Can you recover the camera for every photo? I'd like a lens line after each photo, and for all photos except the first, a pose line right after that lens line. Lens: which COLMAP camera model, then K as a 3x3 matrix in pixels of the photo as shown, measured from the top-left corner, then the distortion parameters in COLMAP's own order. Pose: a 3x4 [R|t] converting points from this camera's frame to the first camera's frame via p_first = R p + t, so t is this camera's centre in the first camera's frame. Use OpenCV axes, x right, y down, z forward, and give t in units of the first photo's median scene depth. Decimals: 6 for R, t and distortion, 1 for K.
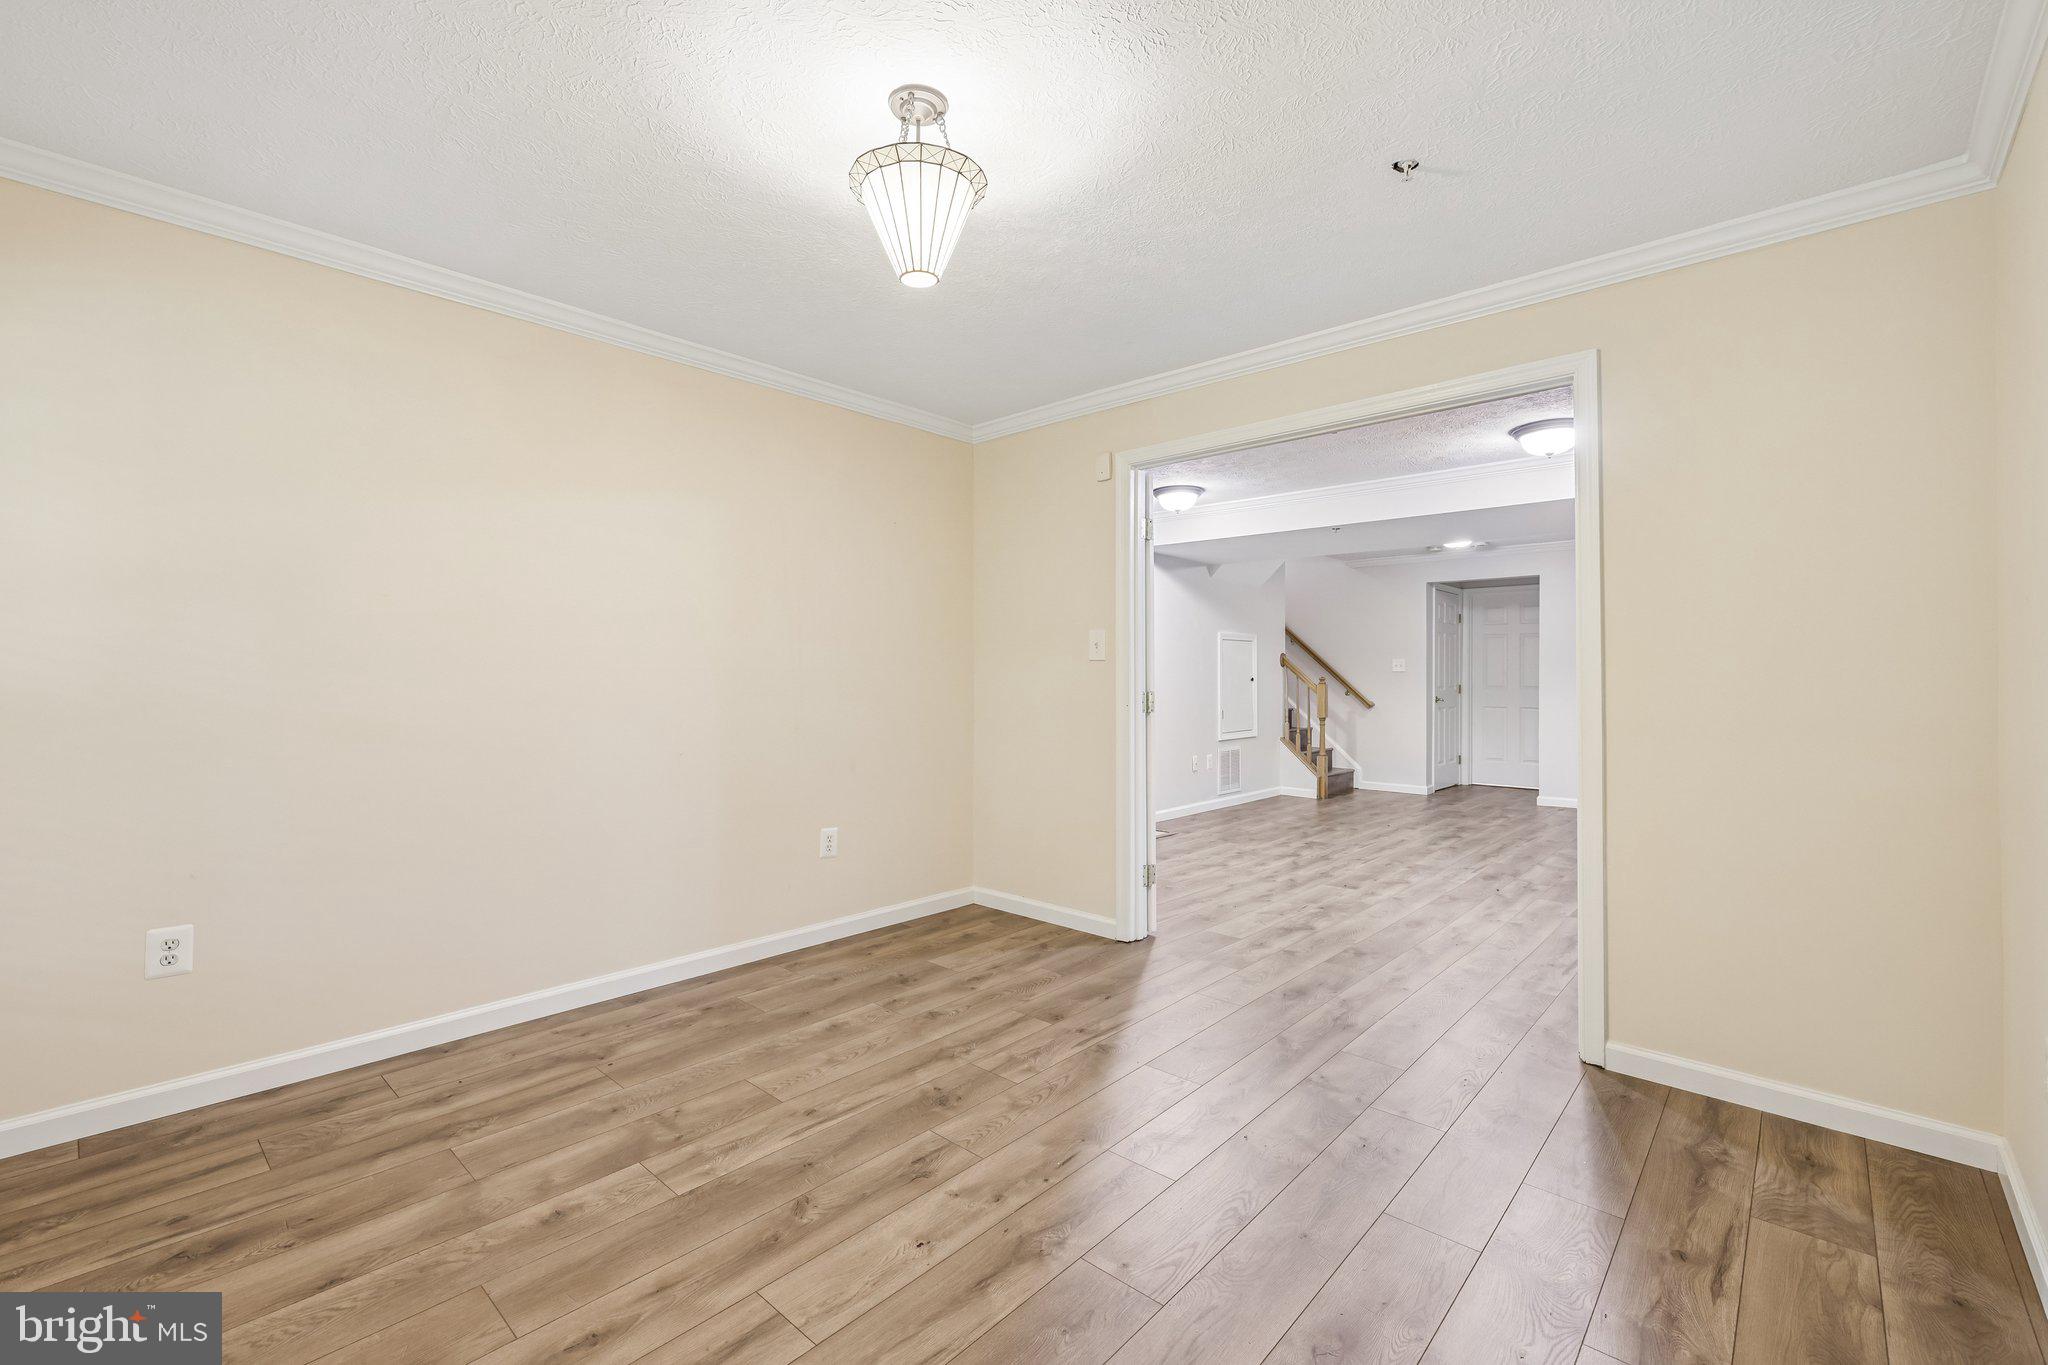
lens RADIAL K [[874.0, 0, 1014.6], [0, 874.0, 683.7], [0, 0, 1]] dist [-0.001185, 0.000093]
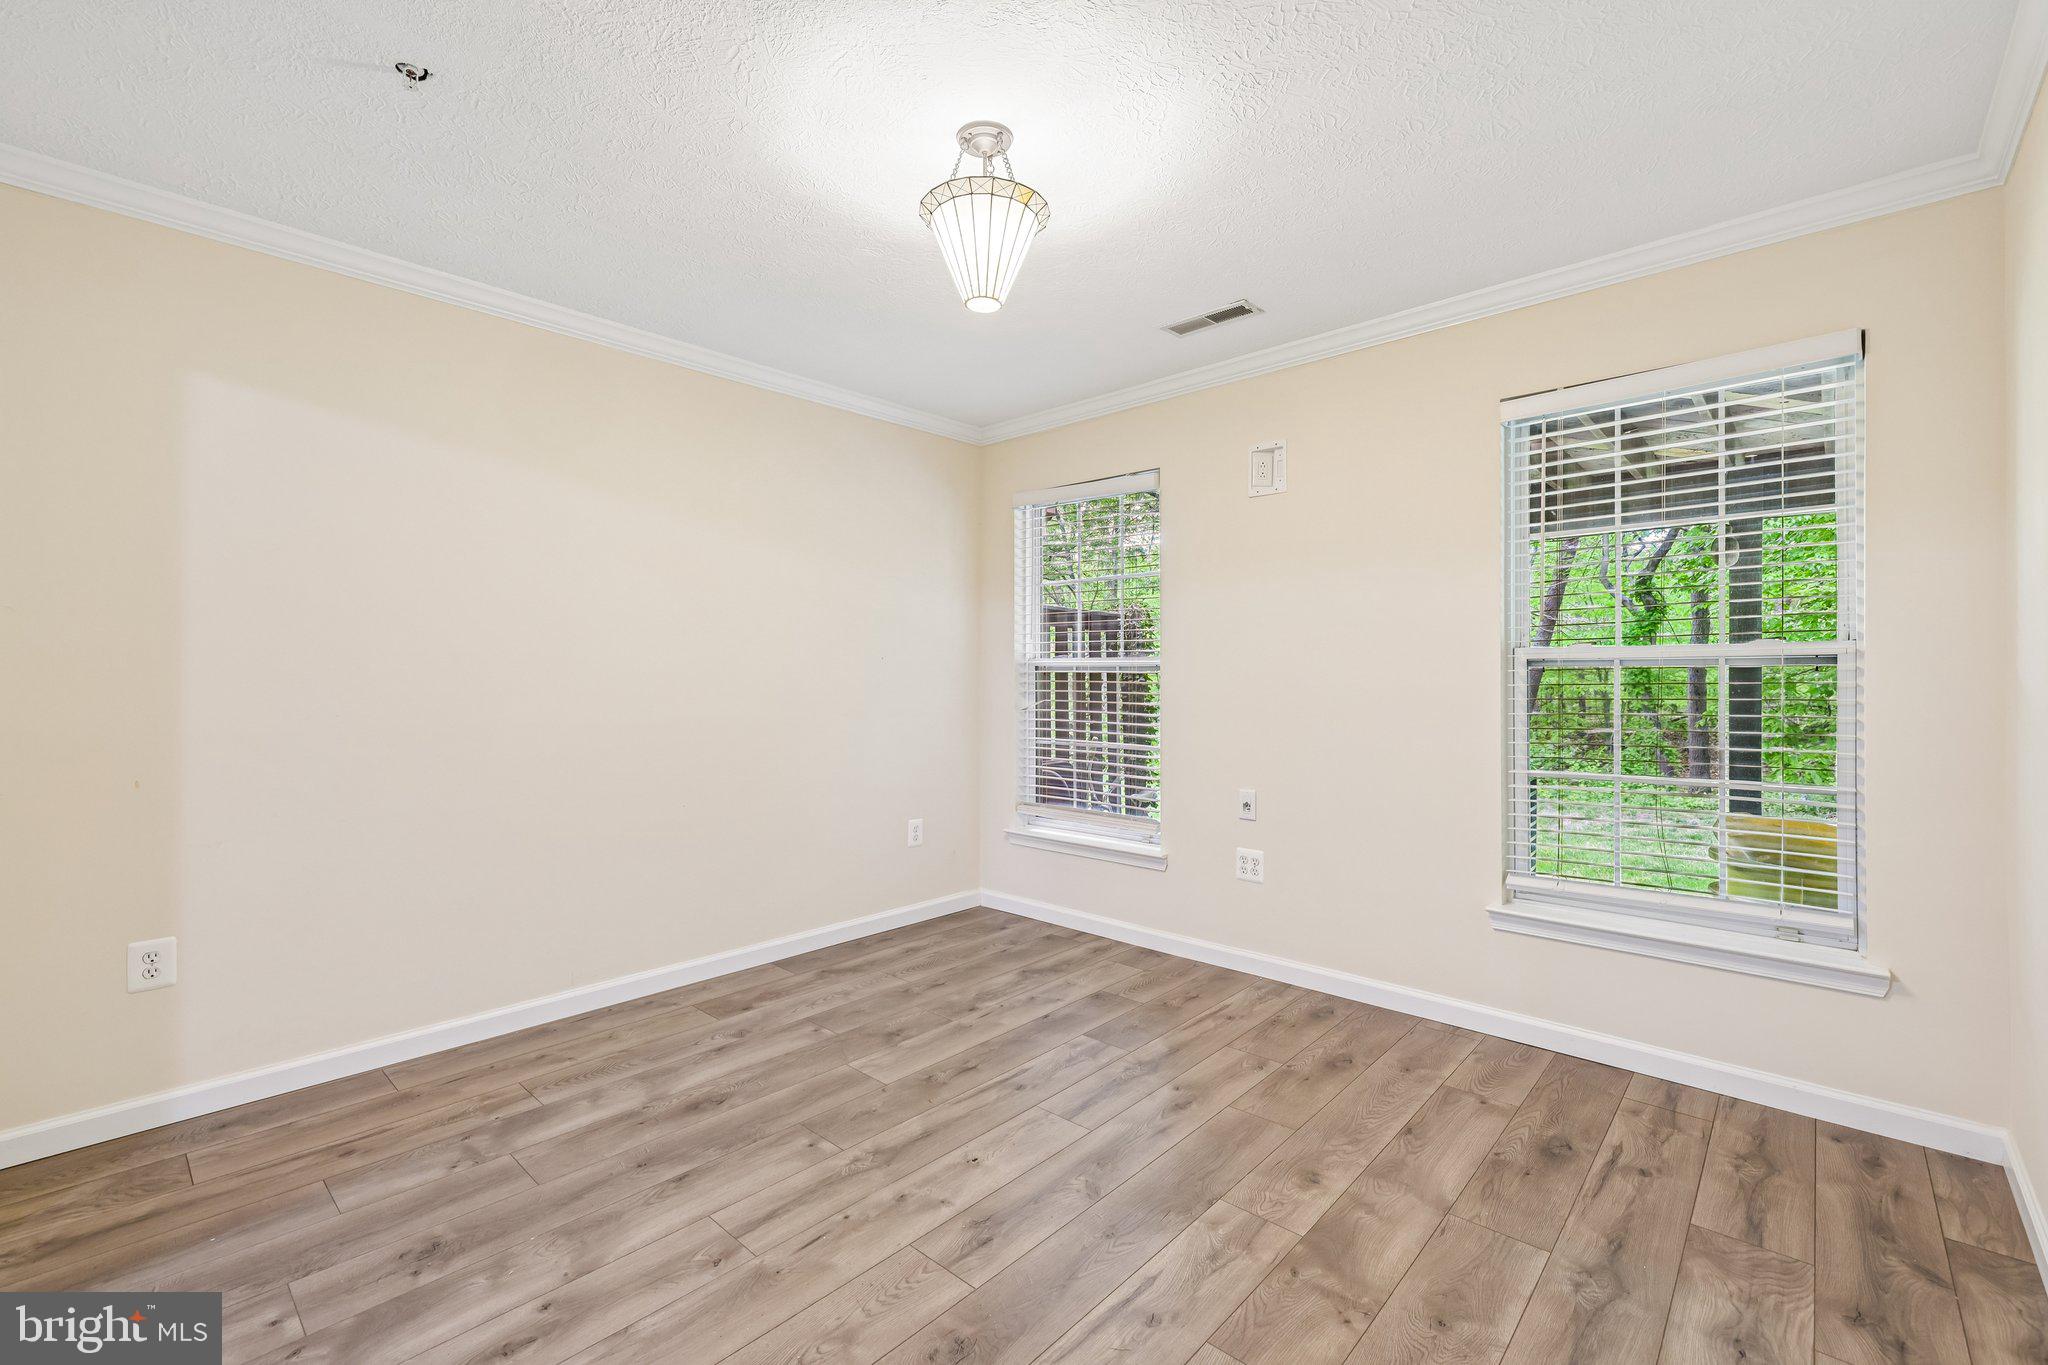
lens RADIAL K [[874.0, 0, 1014.6], [0, 874.0, 683.7], [0, 0, 1]] dist [-0.001185, 0.000093]
pose [[-0.999963, -0.006472, 0.005749, -0.146324], [-0.006374, 0.999838, 0.016830, -0.020050], [-0.005857, 0.016792, -0.999842, 1.931478]]
